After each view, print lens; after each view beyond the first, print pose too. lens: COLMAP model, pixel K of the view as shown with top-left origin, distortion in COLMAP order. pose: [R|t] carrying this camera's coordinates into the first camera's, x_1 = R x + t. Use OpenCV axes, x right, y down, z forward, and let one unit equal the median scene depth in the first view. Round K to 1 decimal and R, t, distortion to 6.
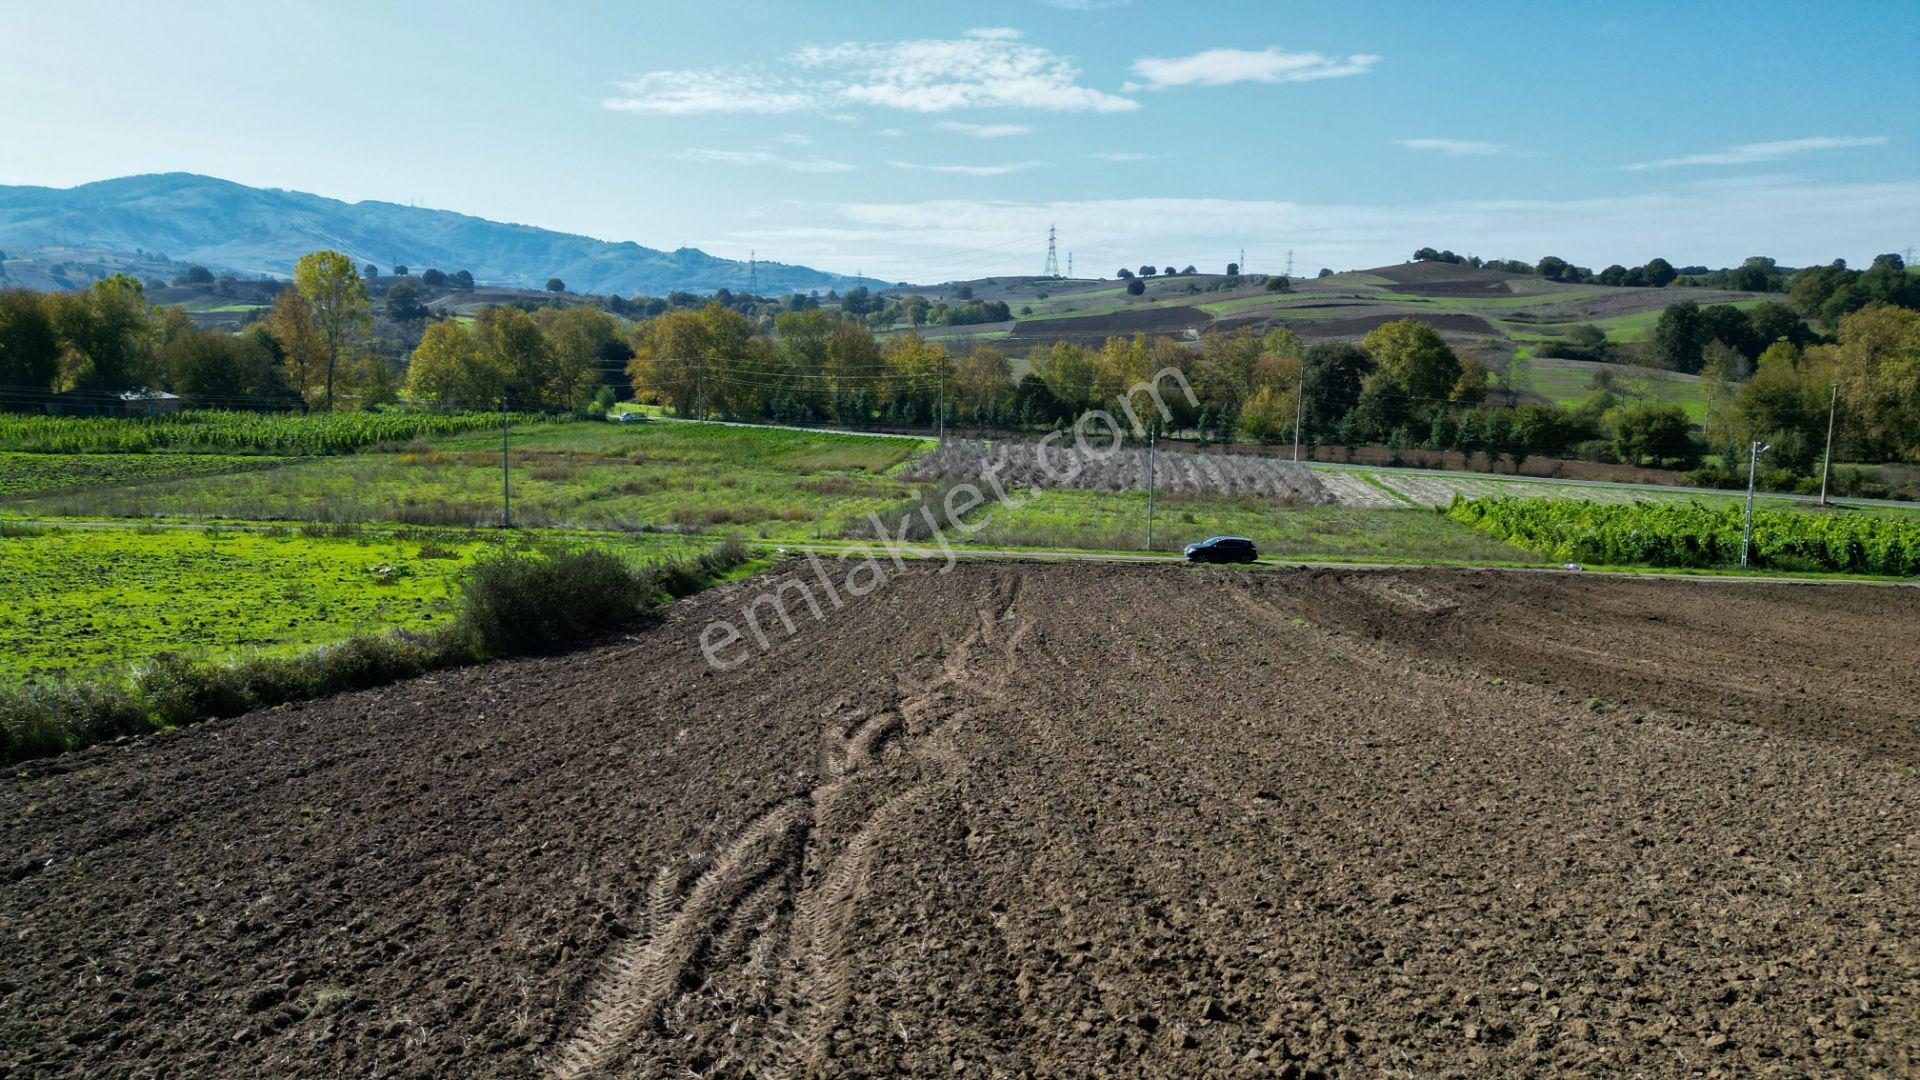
lens RADIAL K [[1338.6, 0, 960.0], [0, 1338.6, 540.0], [0, 0, 1]] dist [0.086554, -0.094368]
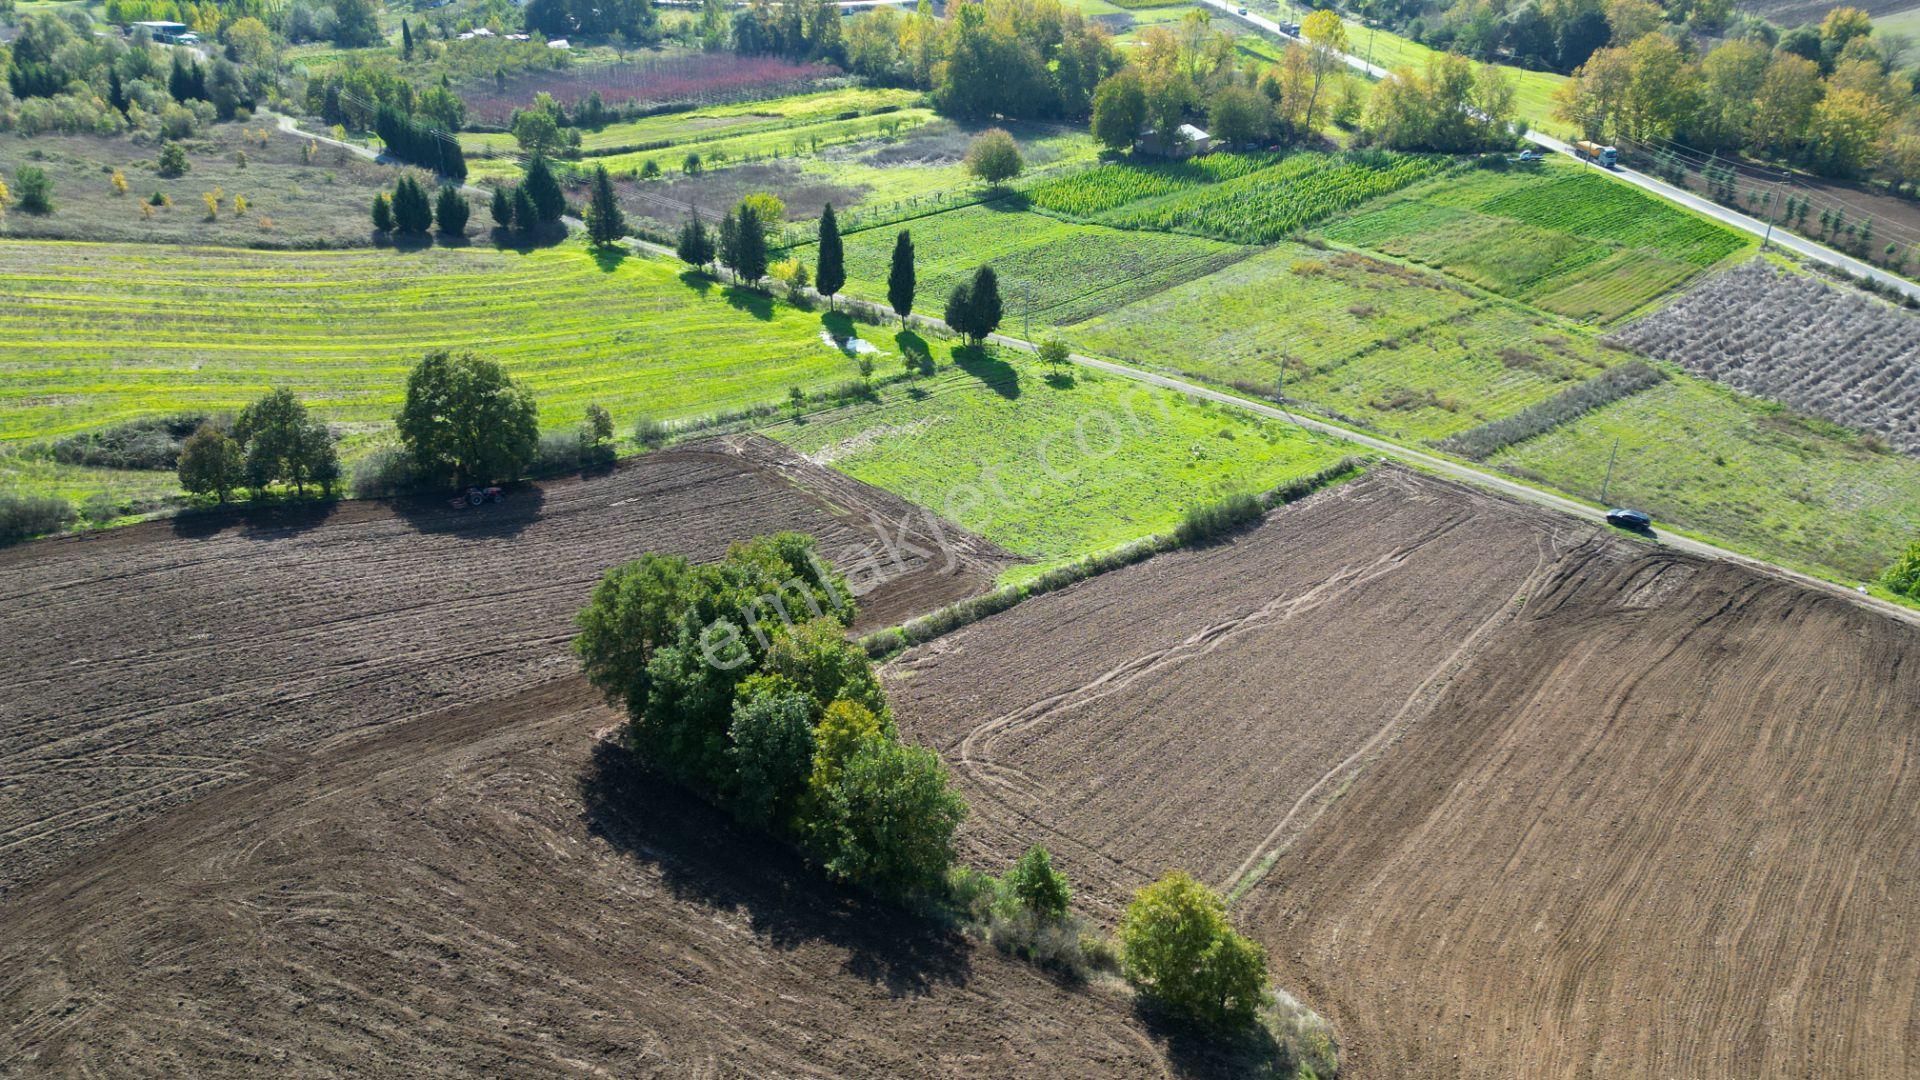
lens RADIAL K [[1338.6, 0, 960.0], [0, 1338.6, 540.0], [0, 0, 1]] dist [0.086554, -0.094368]
pose [[0.742296, 0.311132, -0.593459, 0.214159], [-0.078831, 0.920063, 0.383758, -0.204348], [0.665419, -0.238079, 0.707486, -0.302913]]
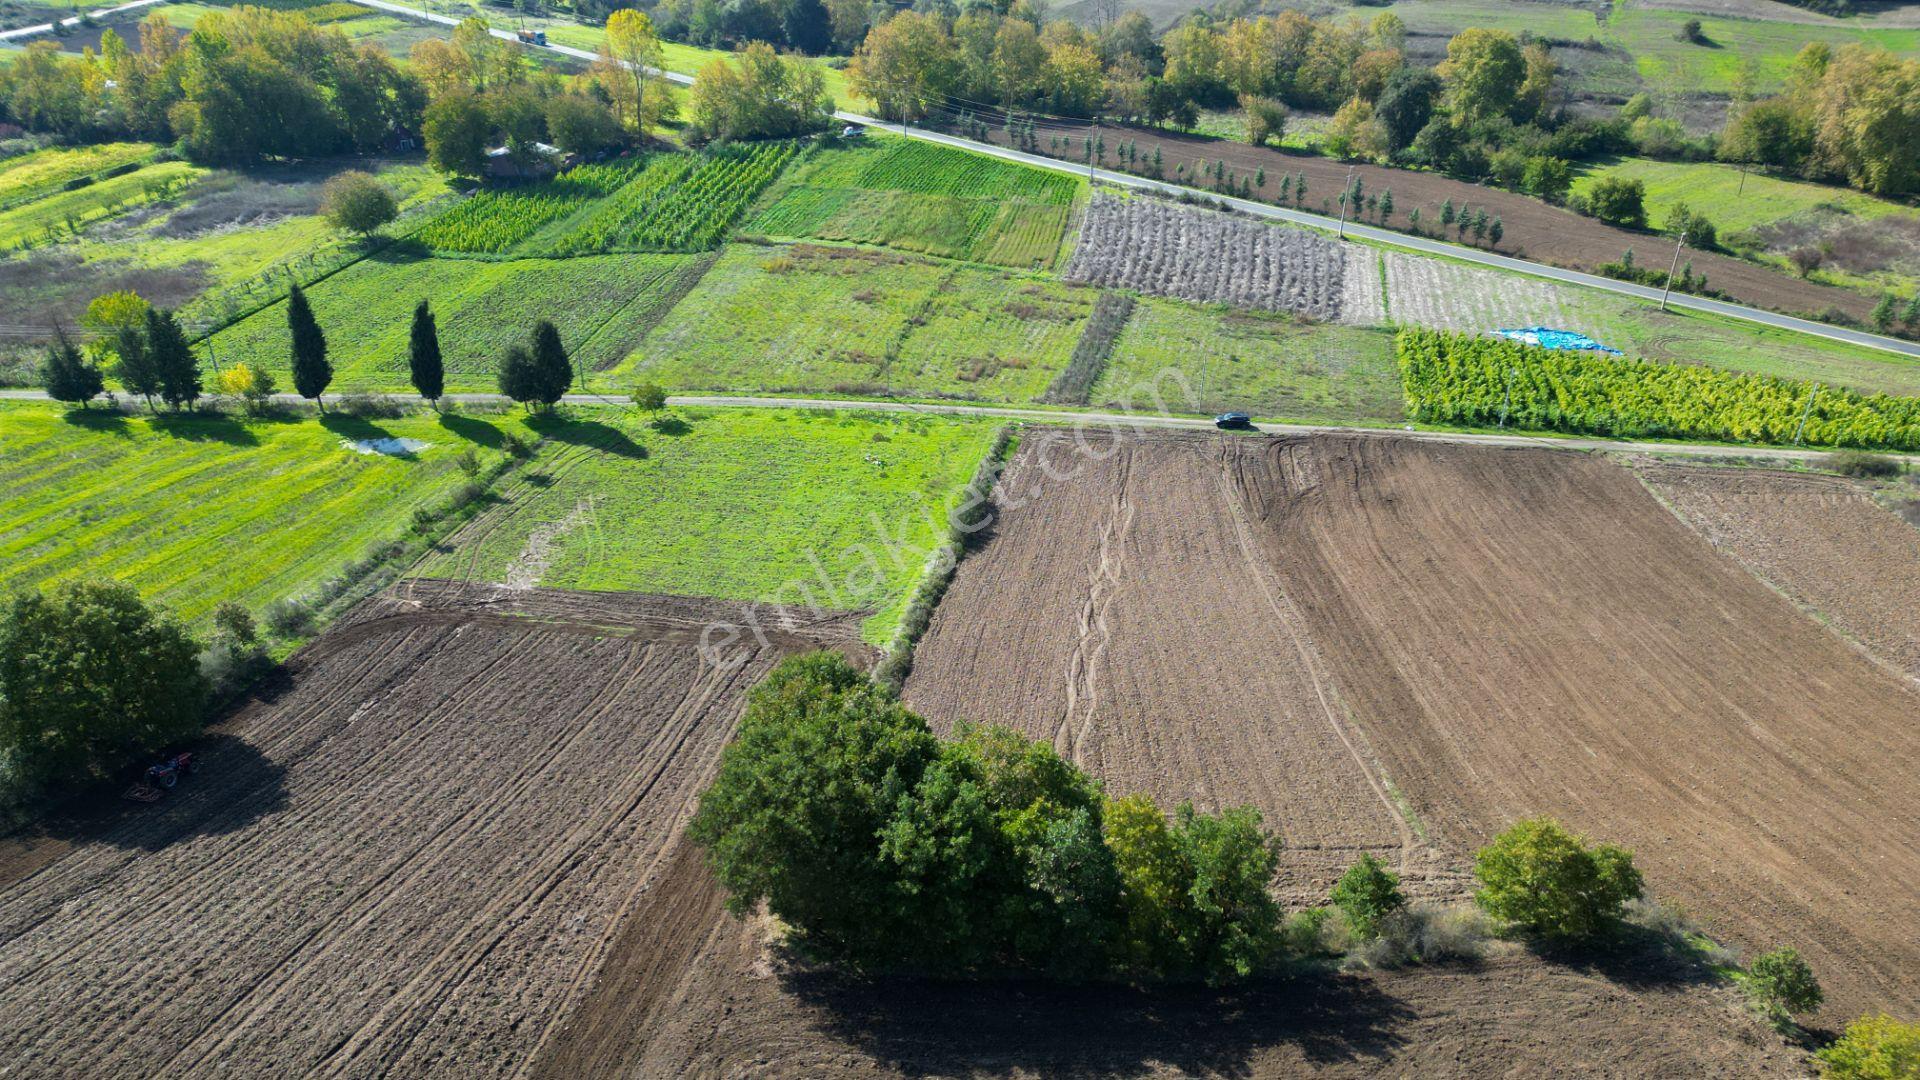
lens RADIAL K [[1338.6, 0, 960.0], [0, 1338.6, 540.0], [0, 0, 1]] dist [0.086554, -0.094368]
pose [[0.995679, 0.036969, -0.085189, -0.013642], [-0.003731, 0.932527, 0.361081, -0.196517], [0.092790, -0.359203, 0.928635, -0.356016]]
